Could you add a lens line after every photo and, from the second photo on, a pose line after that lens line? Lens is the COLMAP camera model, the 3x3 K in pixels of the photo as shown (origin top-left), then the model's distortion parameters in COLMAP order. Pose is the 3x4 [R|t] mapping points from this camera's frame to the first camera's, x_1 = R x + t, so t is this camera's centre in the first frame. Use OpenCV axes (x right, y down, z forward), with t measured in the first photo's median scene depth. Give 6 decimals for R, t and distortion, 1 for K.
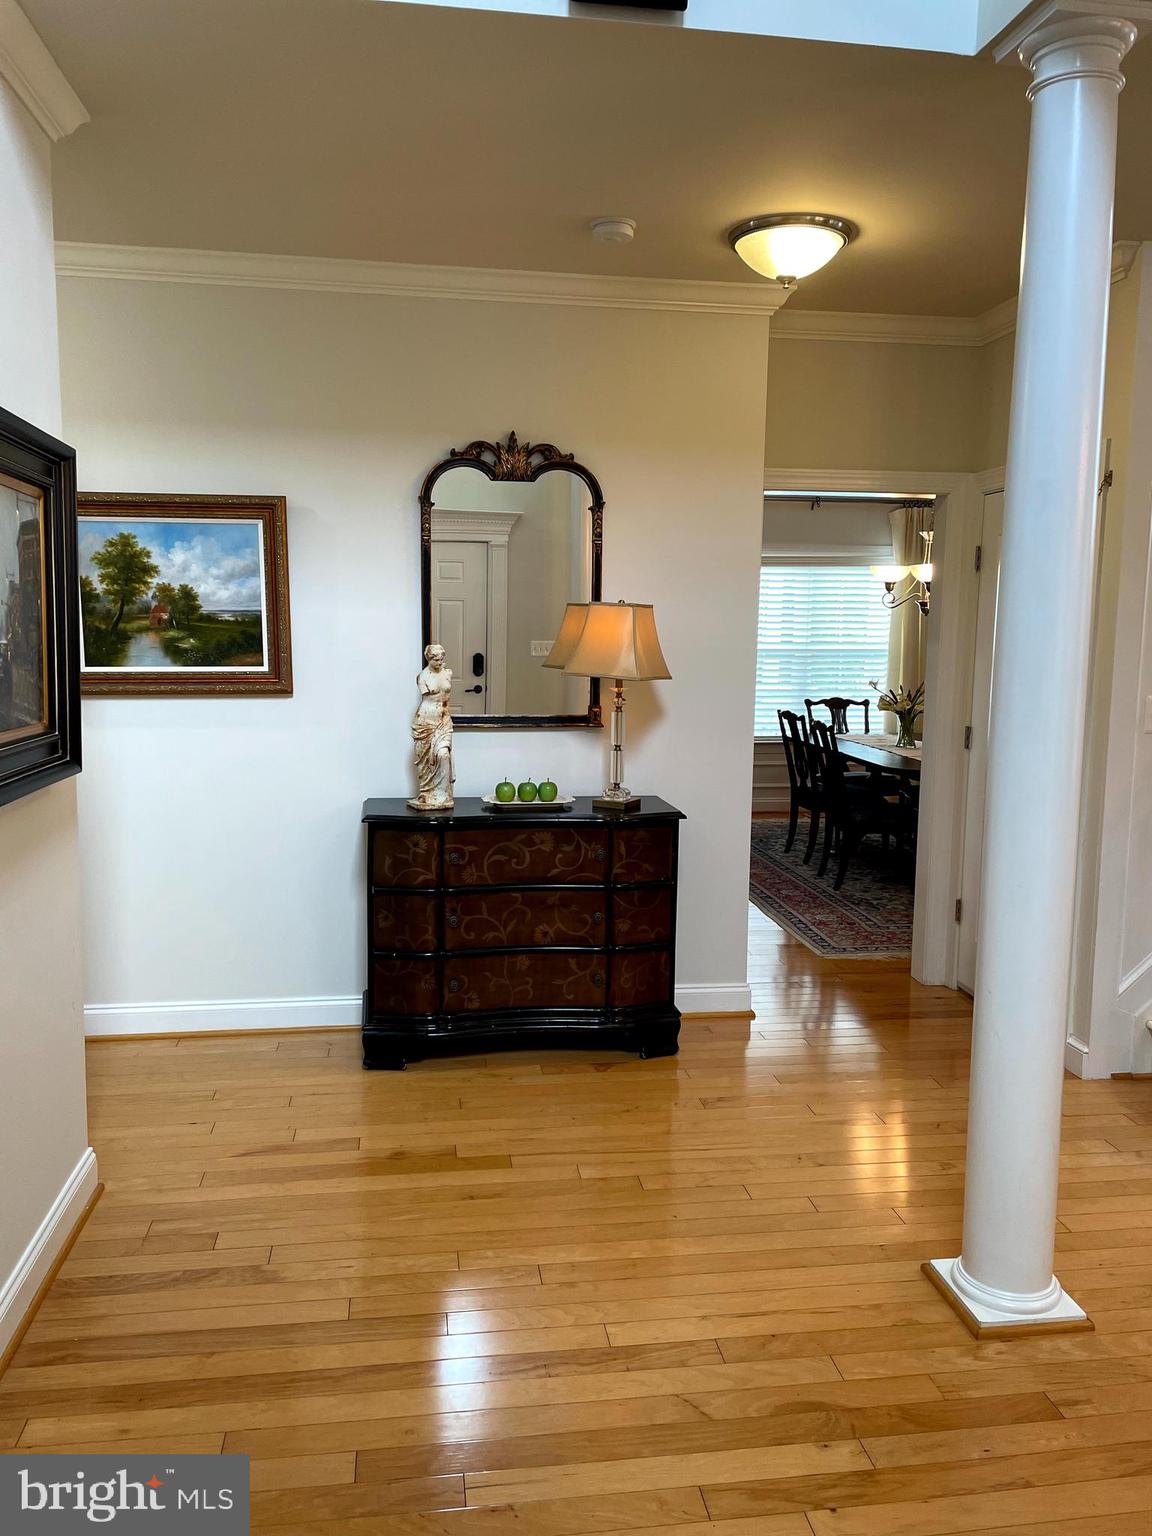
lens RADIAL K [[1165.0, 0, 570.9], [0, 1165.0, 766.0], [0, 0, 1]] dist [0.086886, -0.113764]
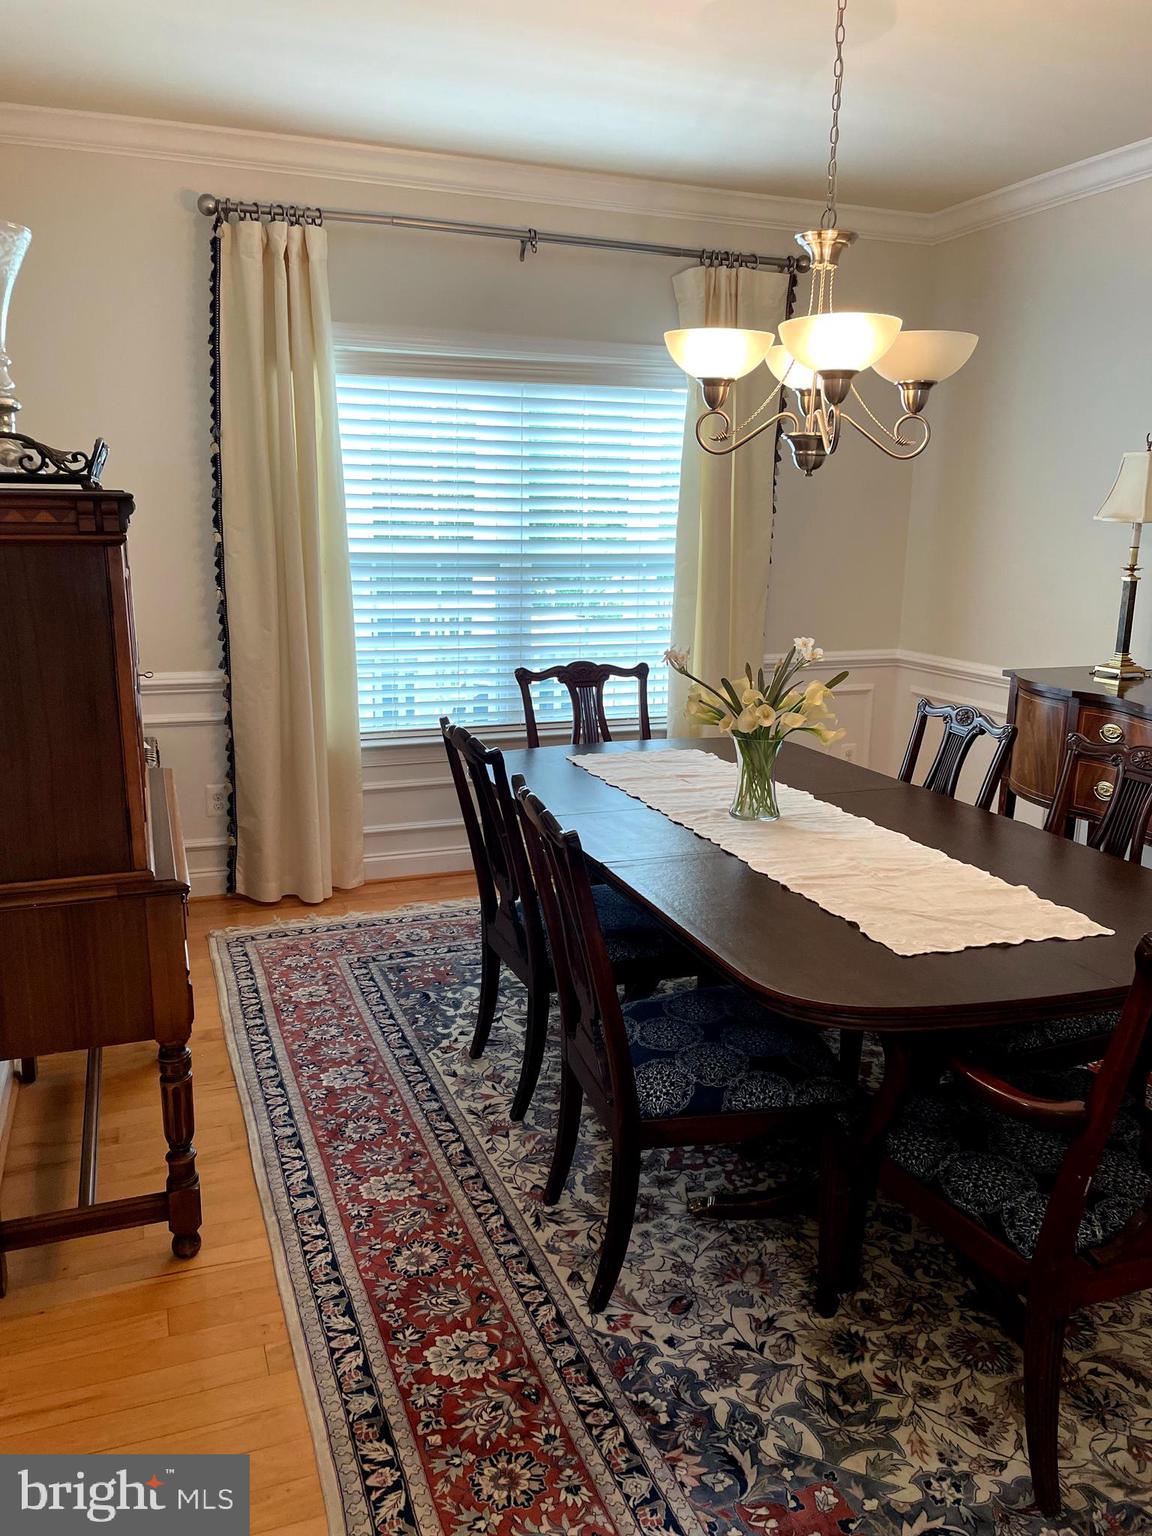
lens RADIAL K [[1165.0, 0, 577.9], [0, 1165.0, 770.7], [0, 0, 1]] dist [0.086886, -0.113764]
pose [[0.975407, -0.049628, 0.214752, 0.121788], [0.028437, 0.994514, 0.100664, -0.062119], [-0.218570, -0.092082, 0.971467, 0.538039]]
